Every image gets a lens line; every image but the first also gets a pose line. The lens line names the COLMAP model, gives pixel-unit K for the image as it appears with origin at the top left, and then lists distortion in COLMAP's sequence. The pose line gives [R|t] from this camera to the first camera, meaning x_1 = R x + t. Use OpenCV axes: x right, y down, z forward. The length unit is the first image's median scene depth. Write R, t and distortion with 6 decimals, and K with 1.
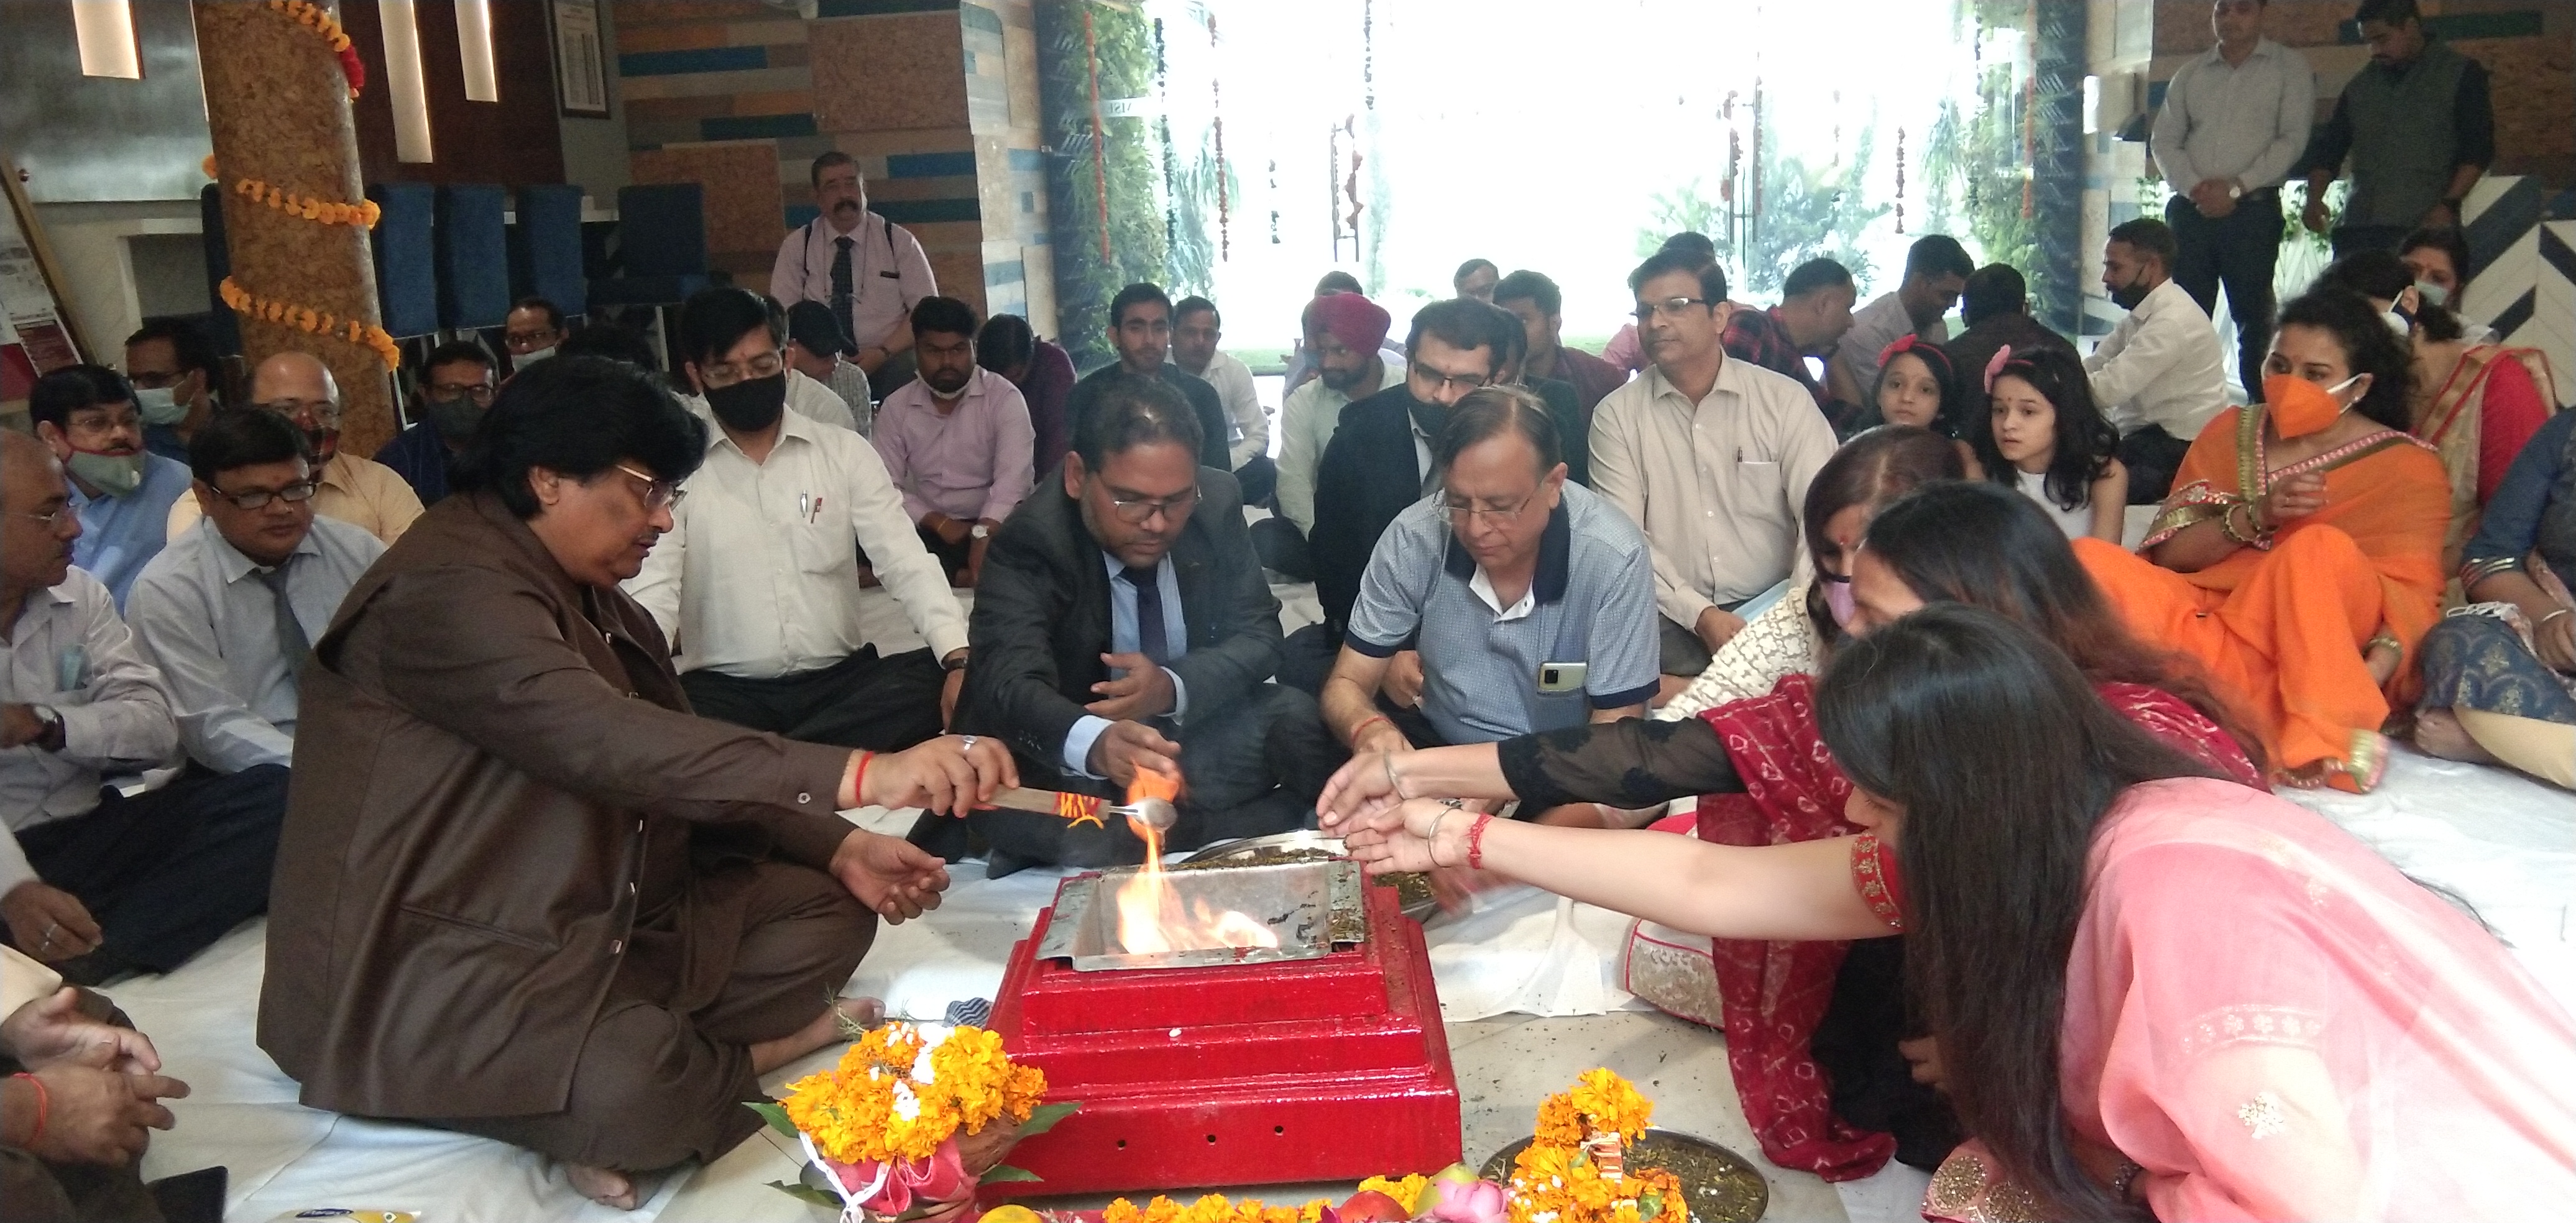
lens RADIAL K [[2040.7, 0, 1292.2], [0, 2040.7, 597.2], [0, 0, 1]] dist [0.119032, -0.191515]
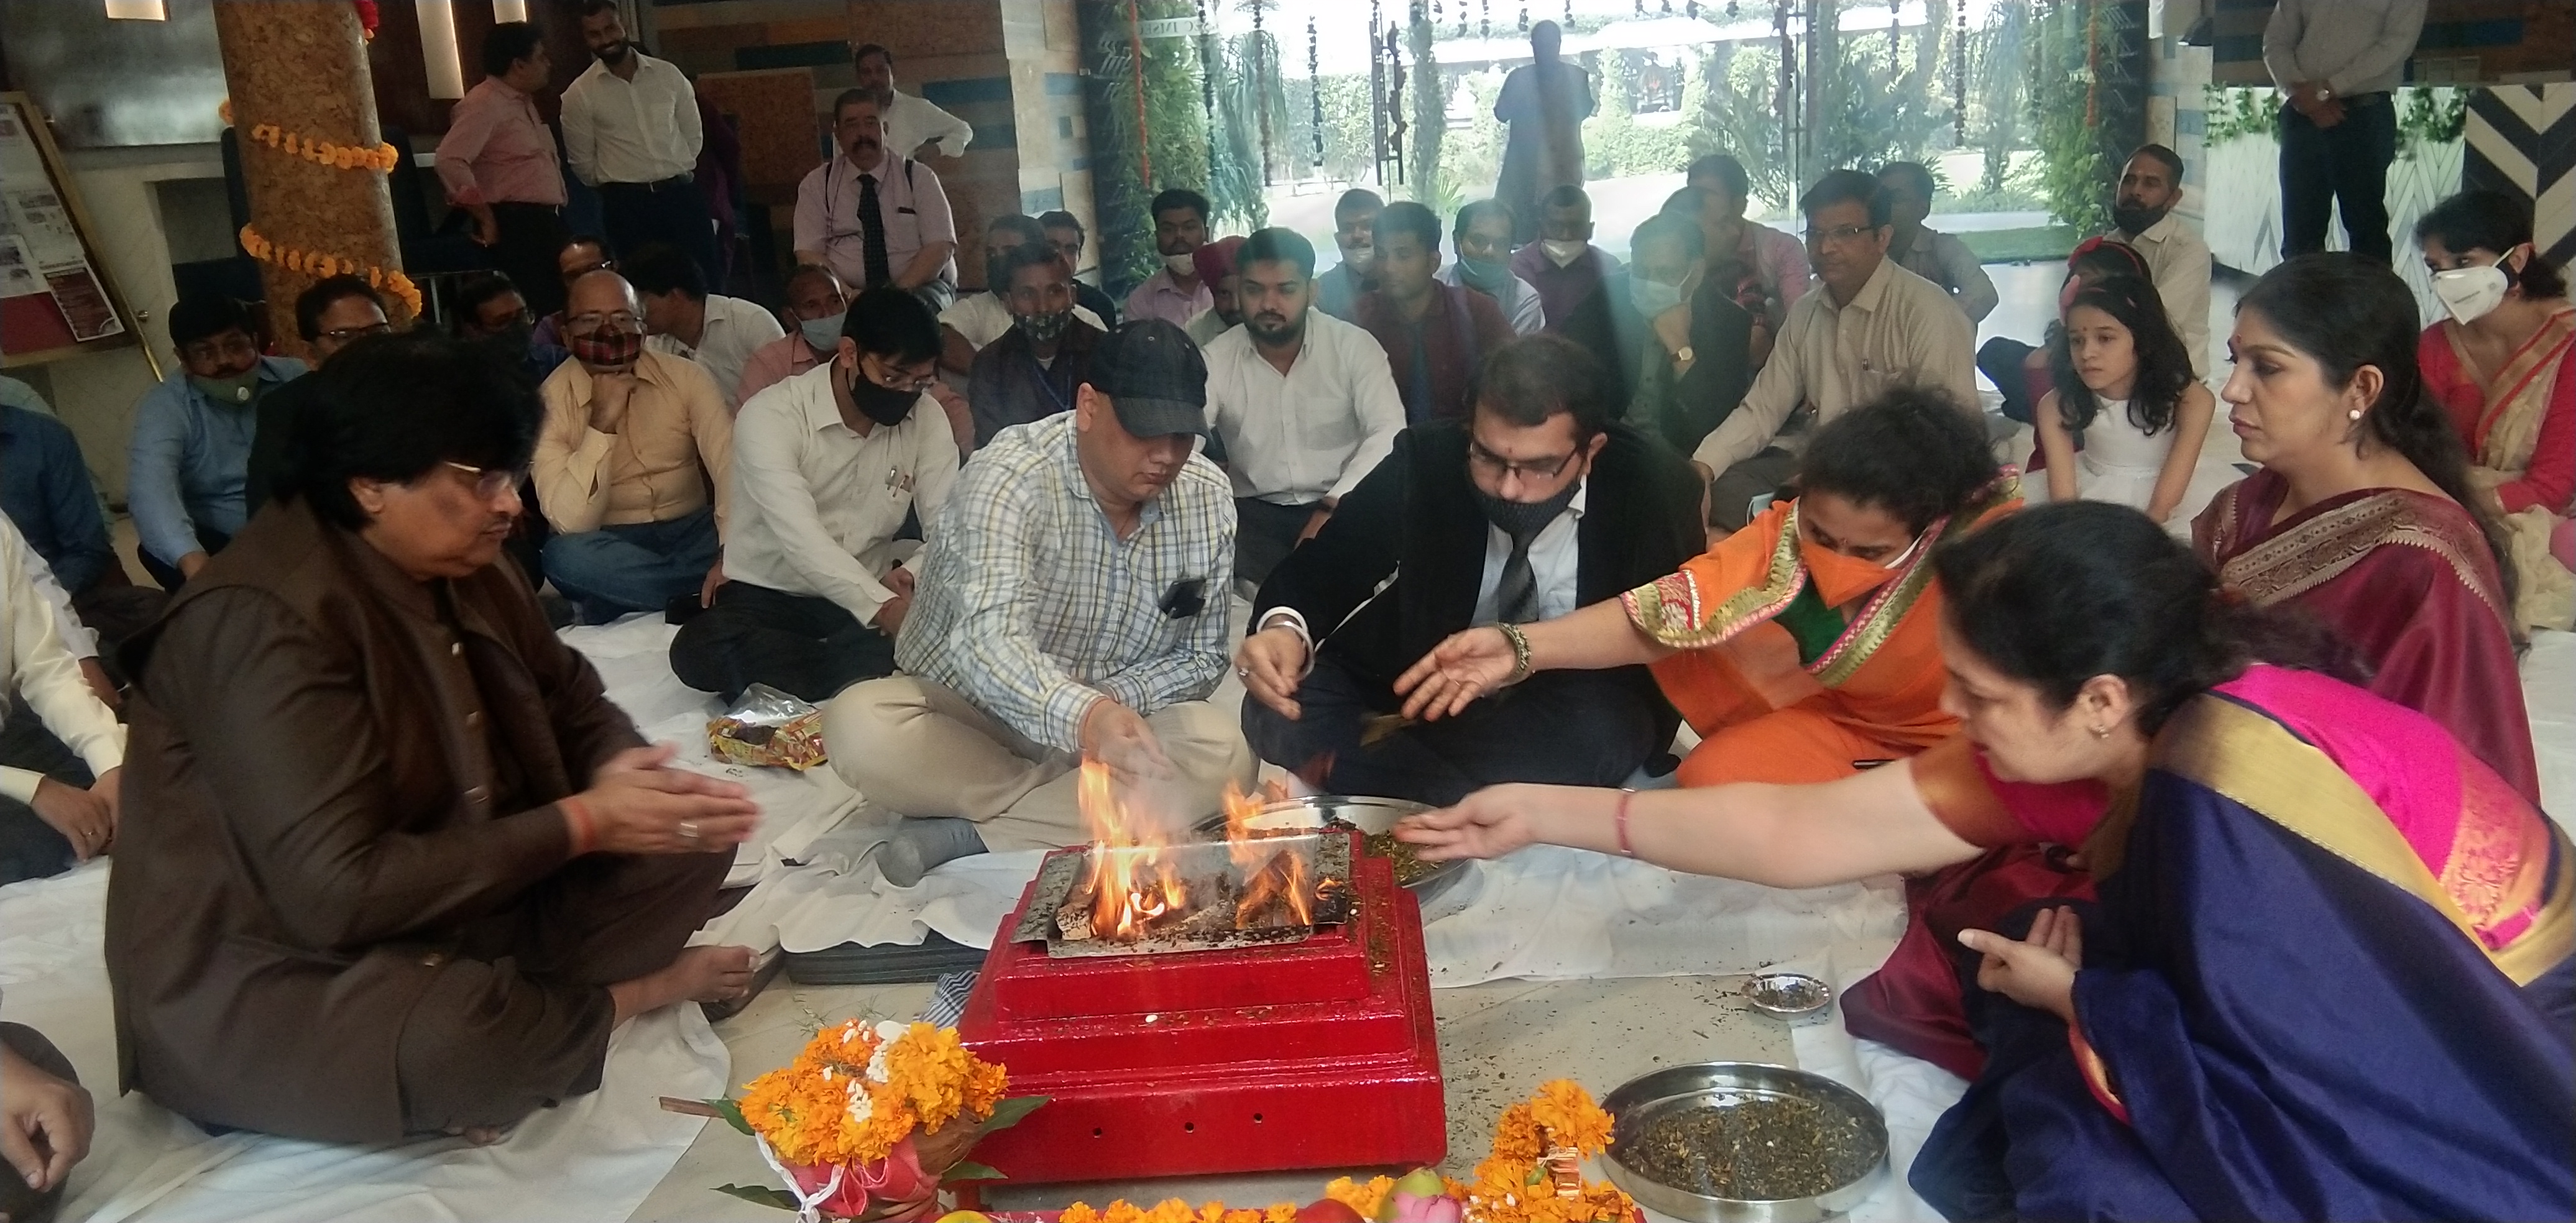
lens RADIAL K [[2051.6, 0, 1296.9], [0, 2051.6, 602.8], [0, 0, 1]] dist [0.111218, -0.177977]
pose [[0.999560, -0.010786, -0.027613, 0.014098], [0.011909, 0.999096, 0.040821, -0.008178], [0.027148, -0.041132, 0.998785, 0.011471]]
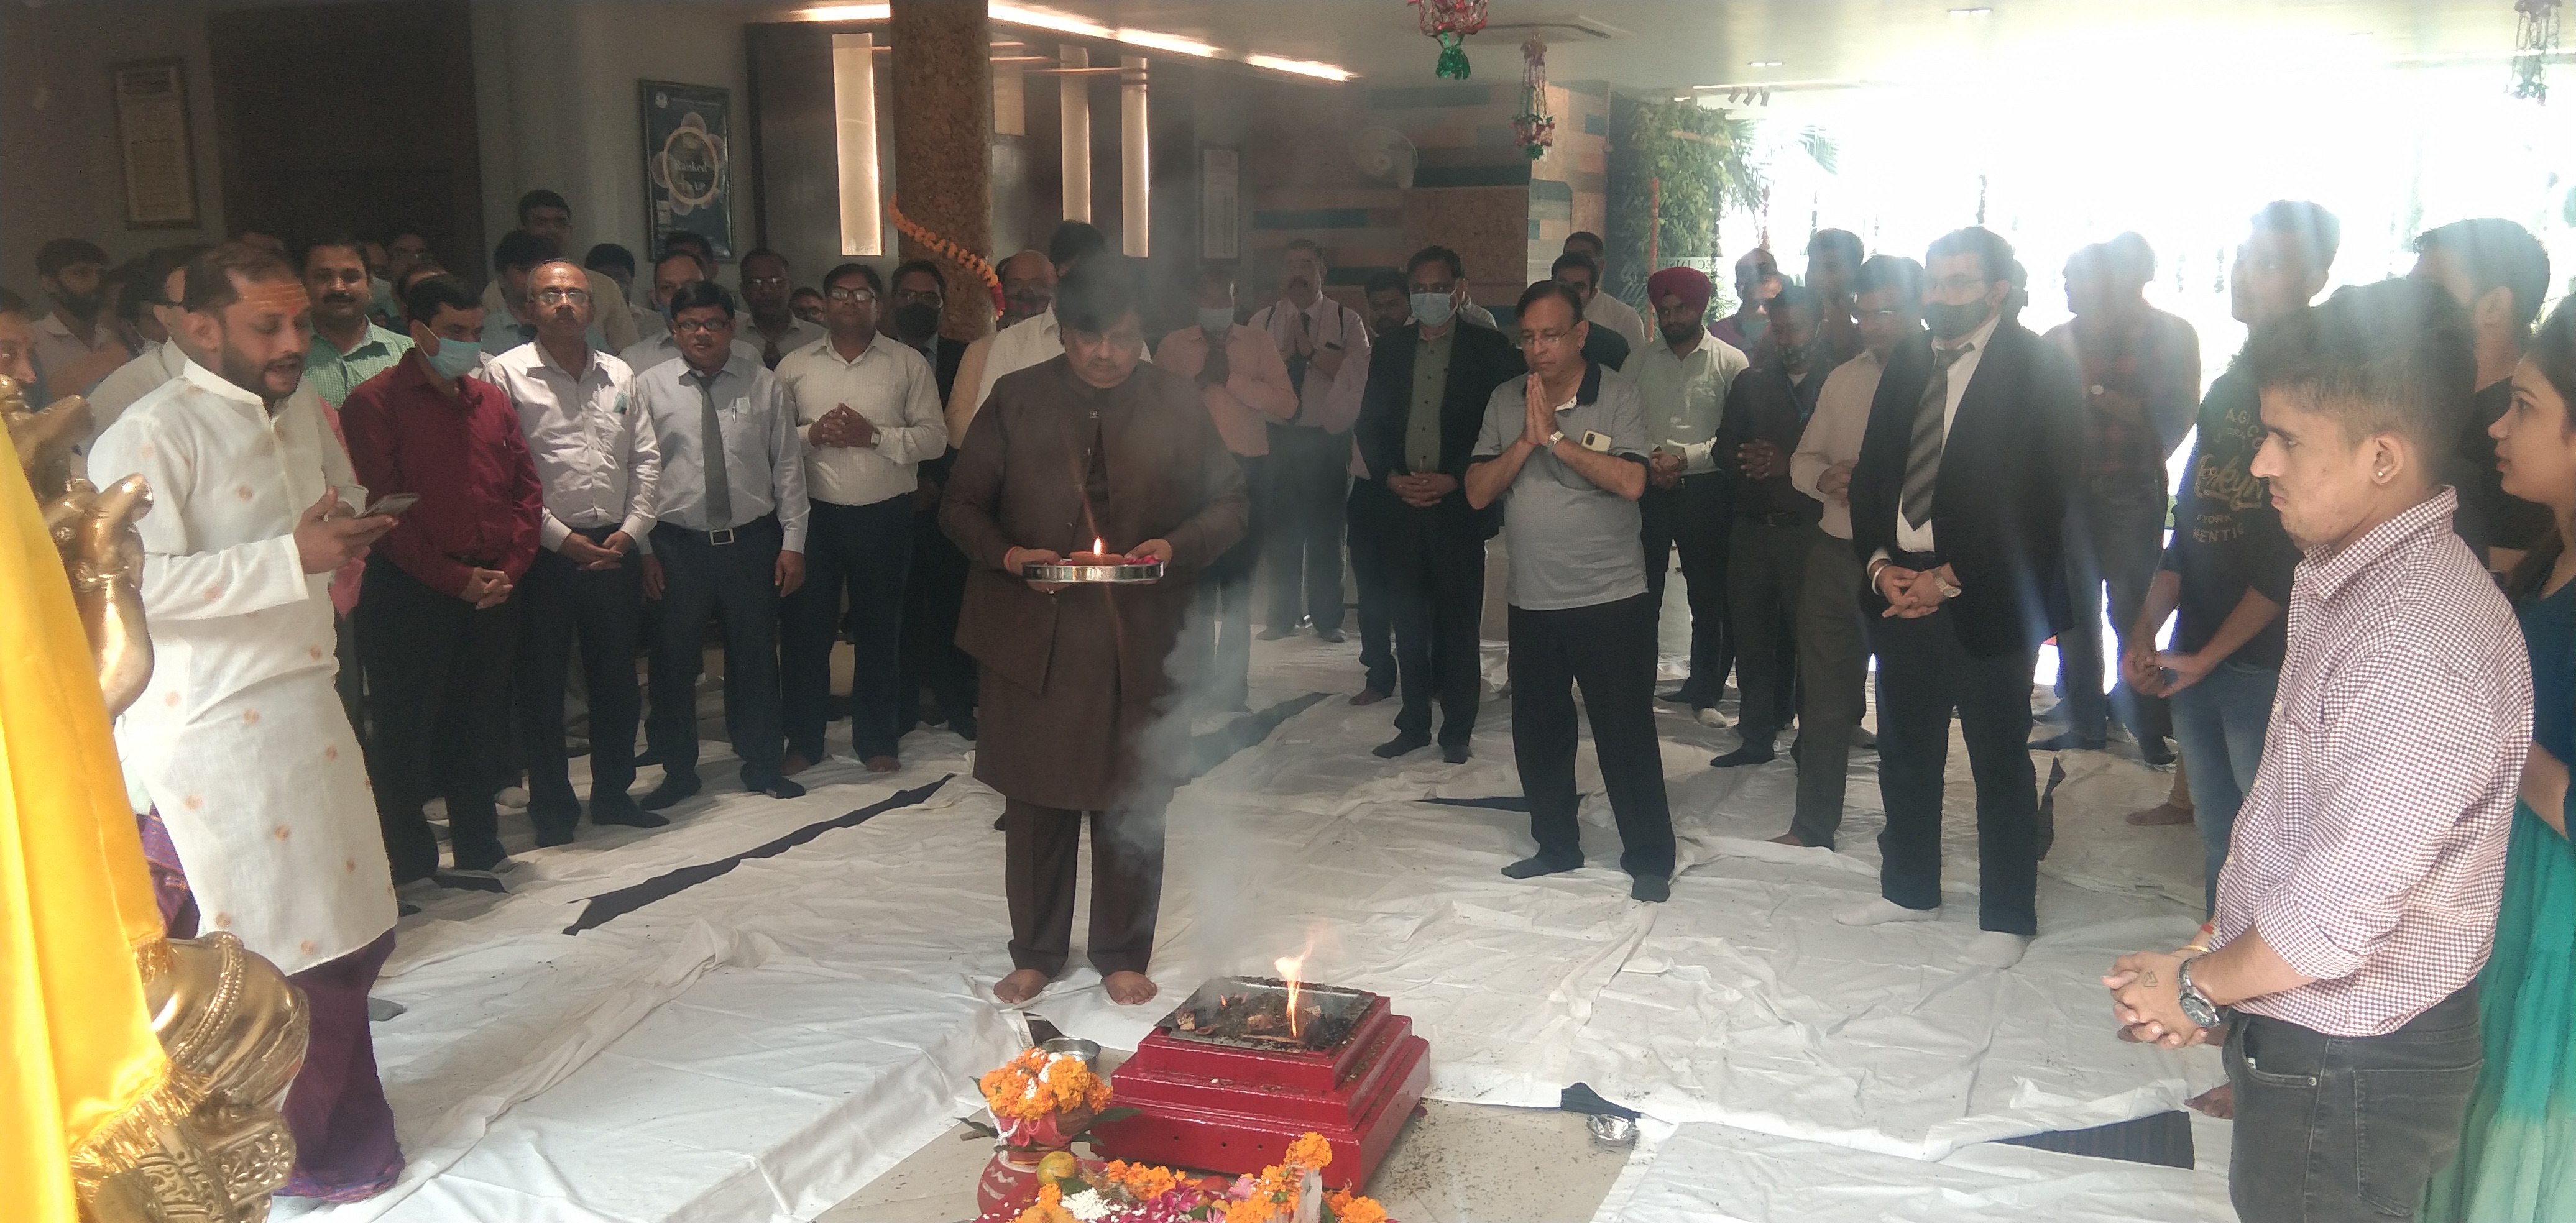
lens RADIAL K [[2040.7, 0, 1292.2], [0, 2040.7, 597.2], [0, 0, 1]] dist [0.119032, -0.191515]
pose [[0.945606, 0.093457, -0.311601, 0.177409], [-0.100782, 0.994881, -0.007449, -0.066681], [0.309310, 0.038448, 0.950184, -0.229795]]
